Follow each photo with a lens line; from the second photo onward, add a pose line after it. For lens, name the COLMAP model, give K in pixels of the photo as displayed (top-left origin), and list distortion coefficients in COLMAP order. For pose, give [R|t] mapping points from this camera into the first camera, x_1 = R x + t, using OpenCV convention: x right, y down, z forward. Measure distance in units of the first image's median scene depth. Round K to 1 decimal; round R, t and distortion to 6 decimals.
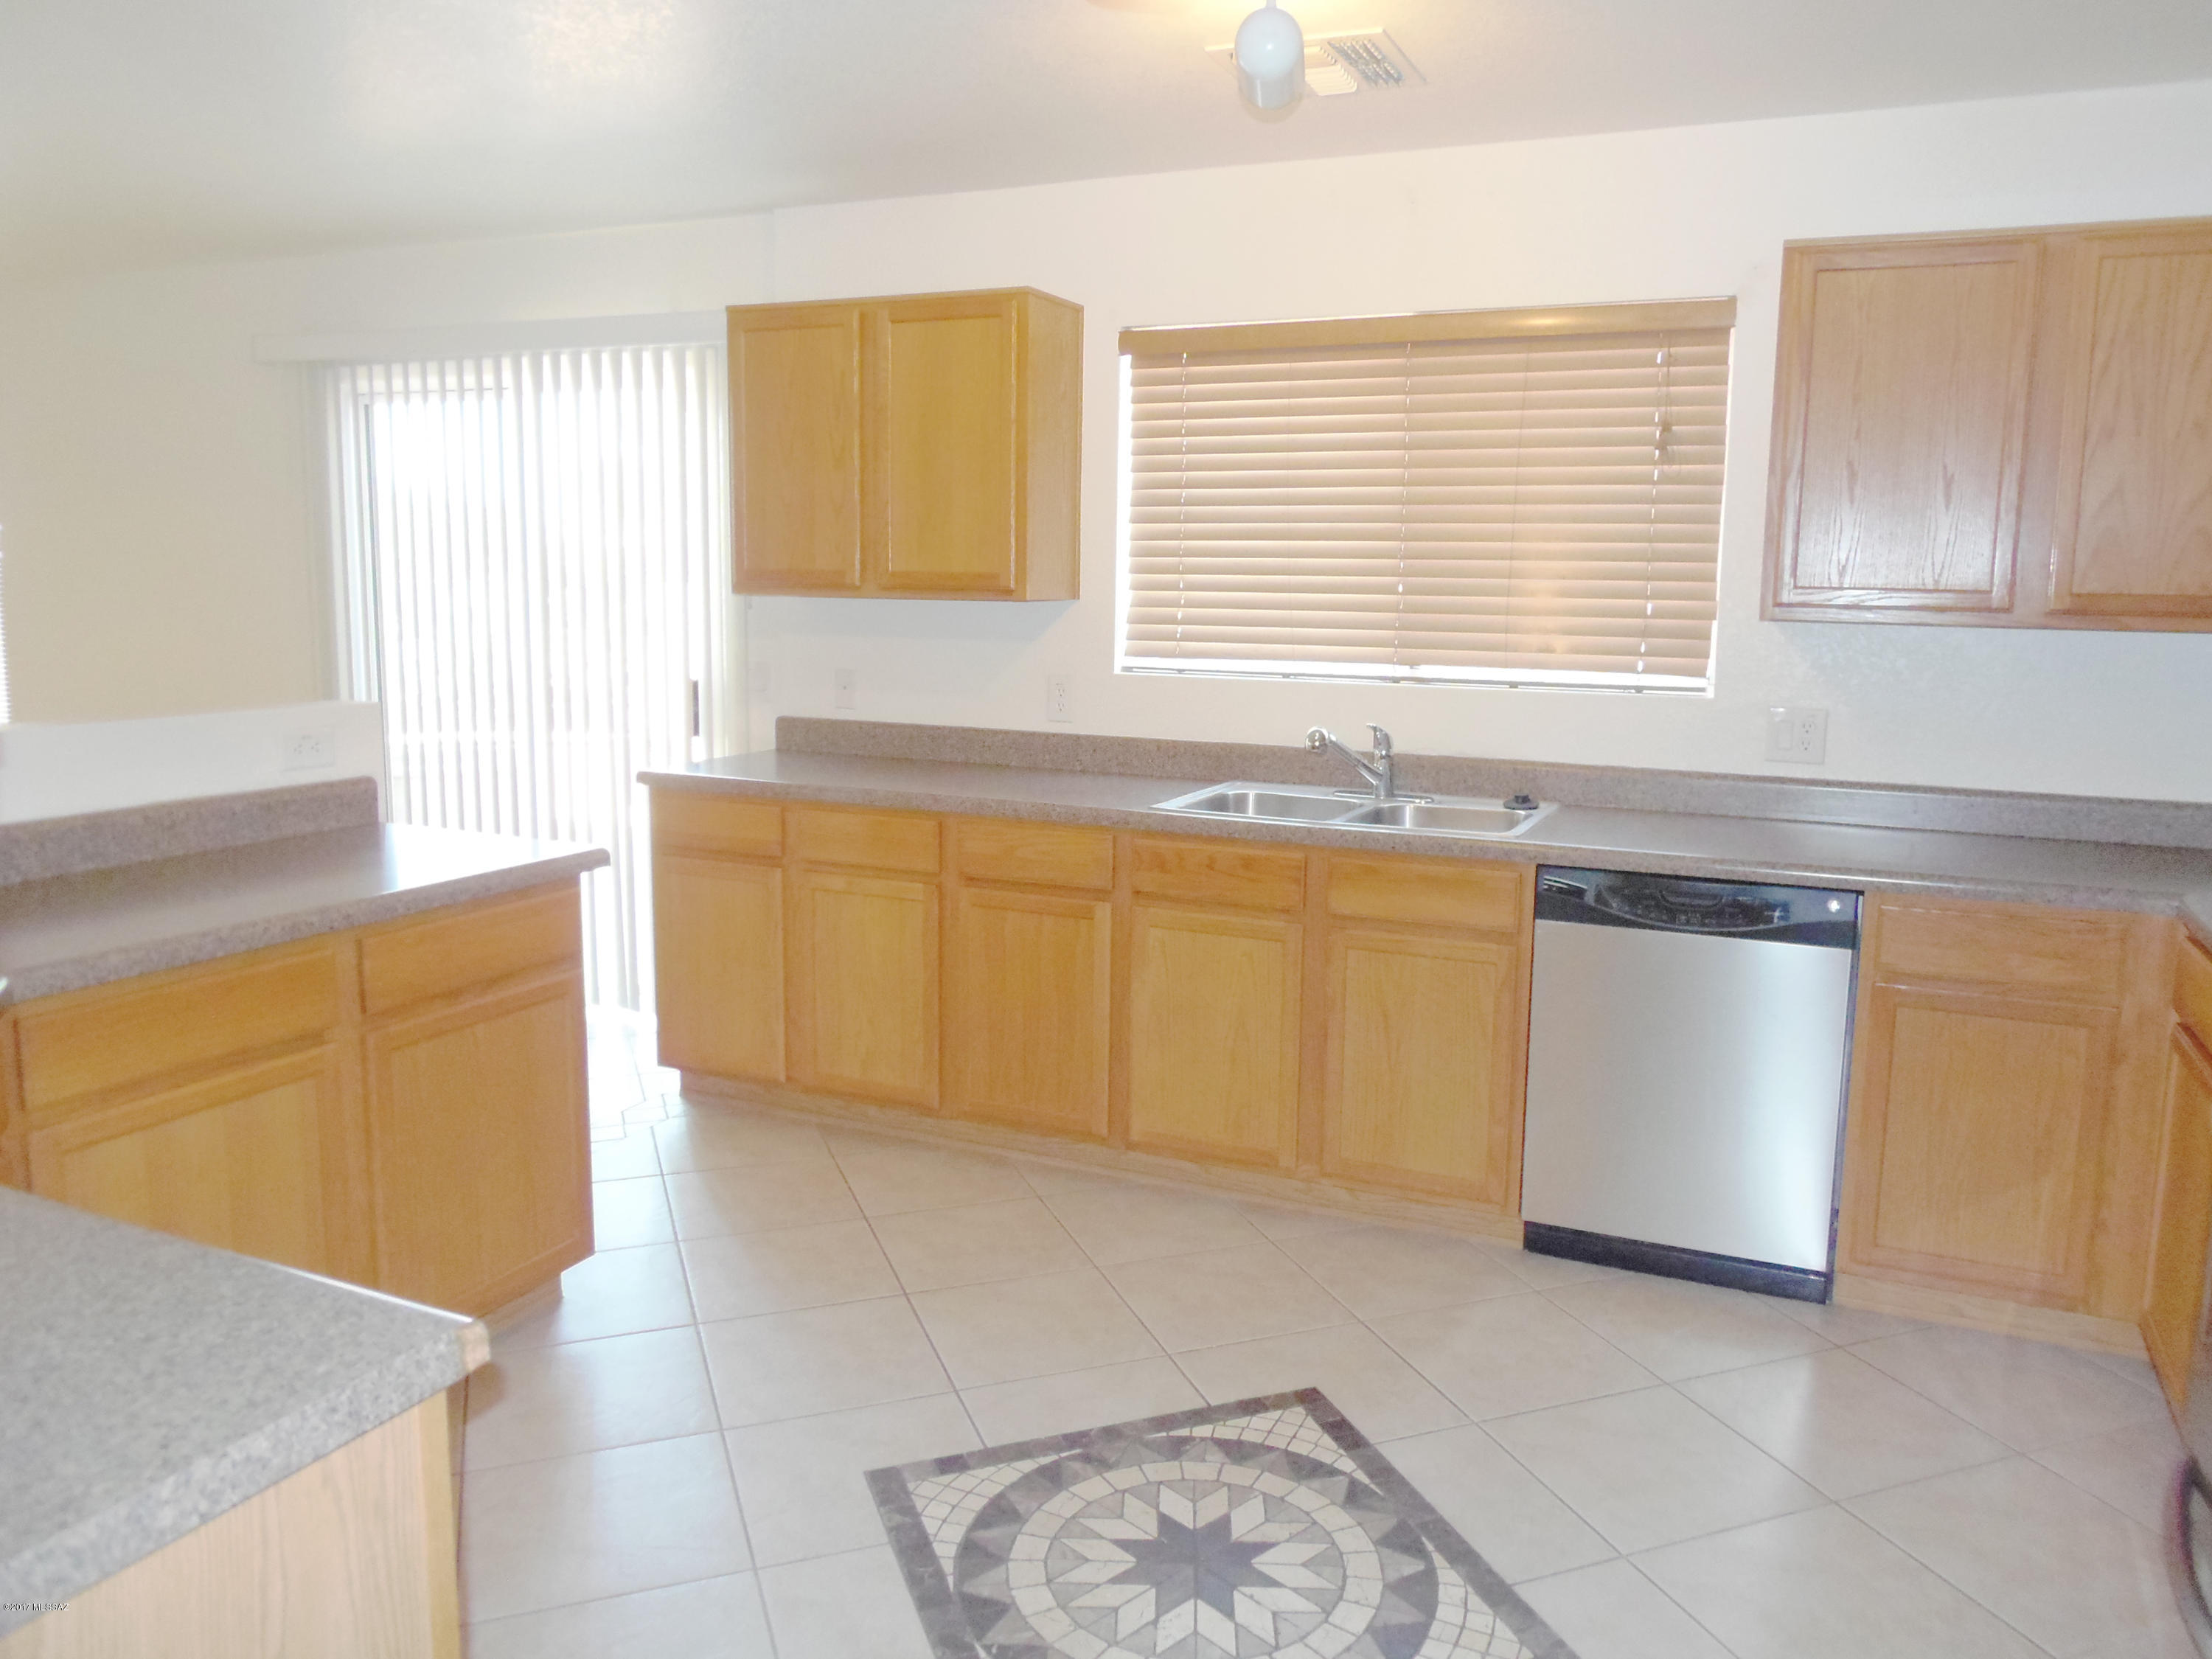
lens RADIAL K [[1664.1, 0, 1104.6], [0, 1664.1, 829.3], [0, 0, 1]] dist [-0.006083, 0.001706]
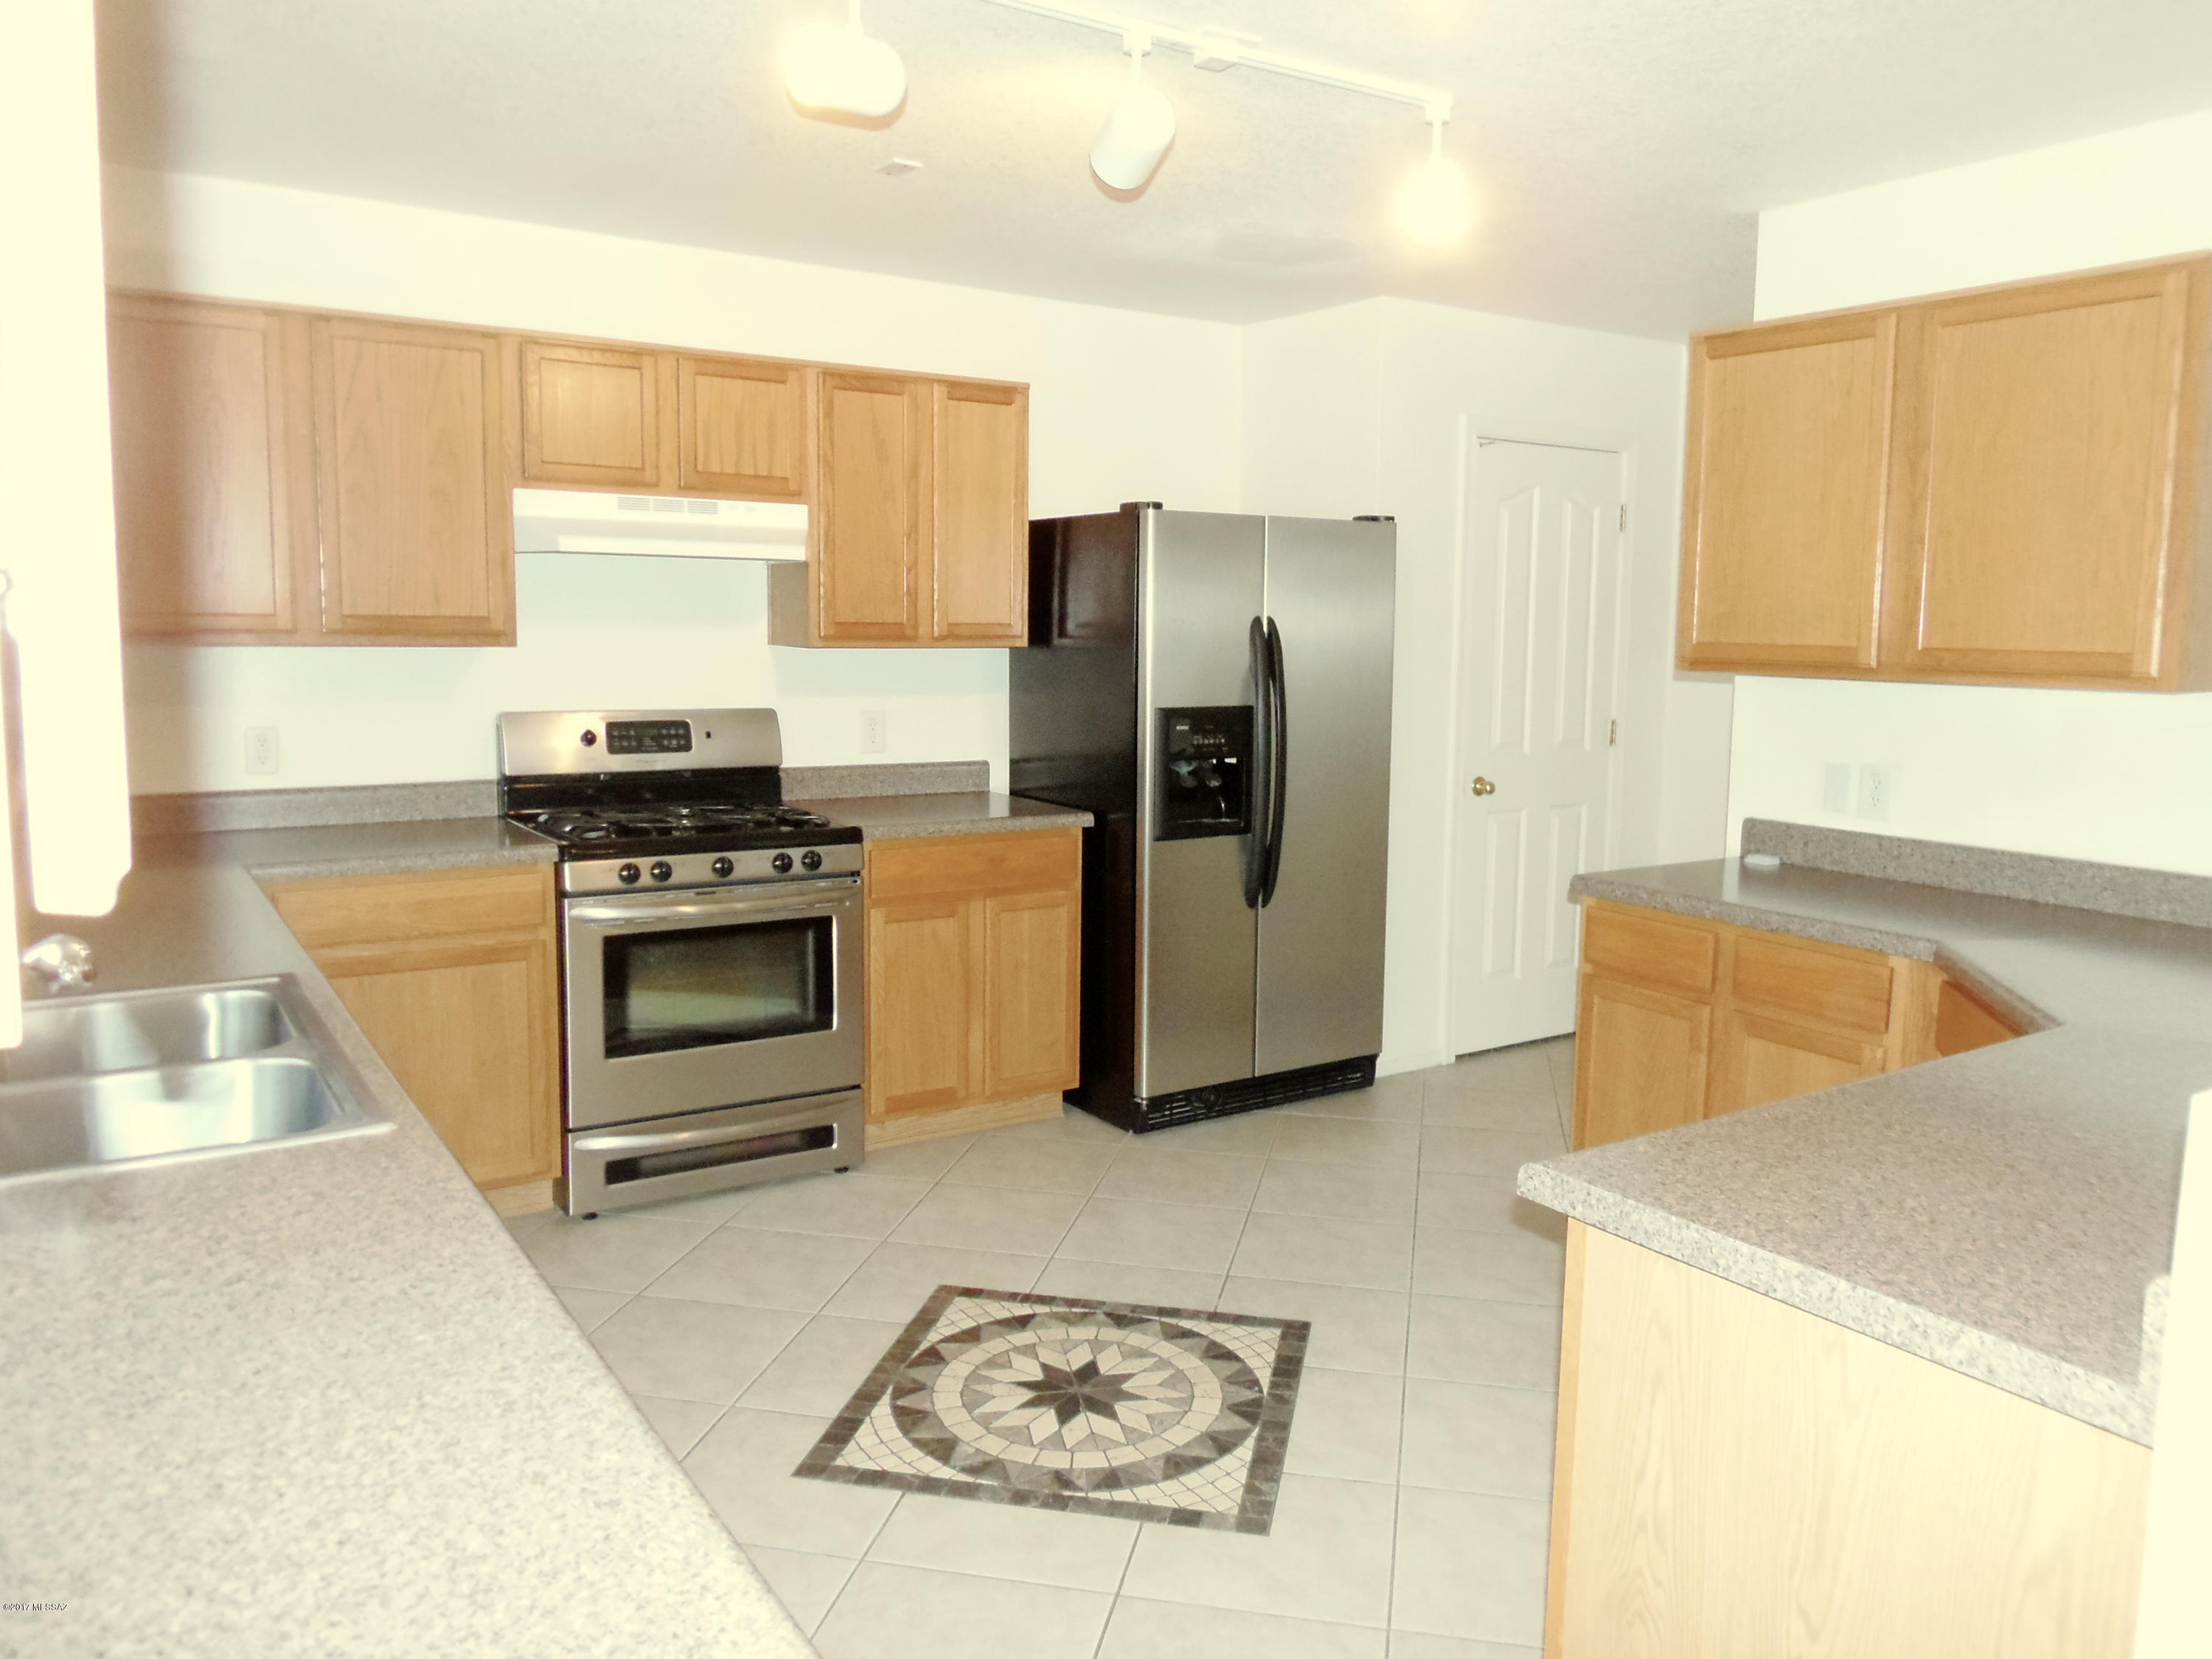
lens RADIAL K [[1664.1, 0, 1107.1], [0, 1664.1, 813.5], [0, 0, 1]] dist [-0.006083, 0.001706]
pose [[-0.858216, -0.086733, 0.505908, -0.544186], [0.051340, 0.966173, 0.252734, -0.301082], [-0.510715, 0.242874, -0.824732, 1.815472]]
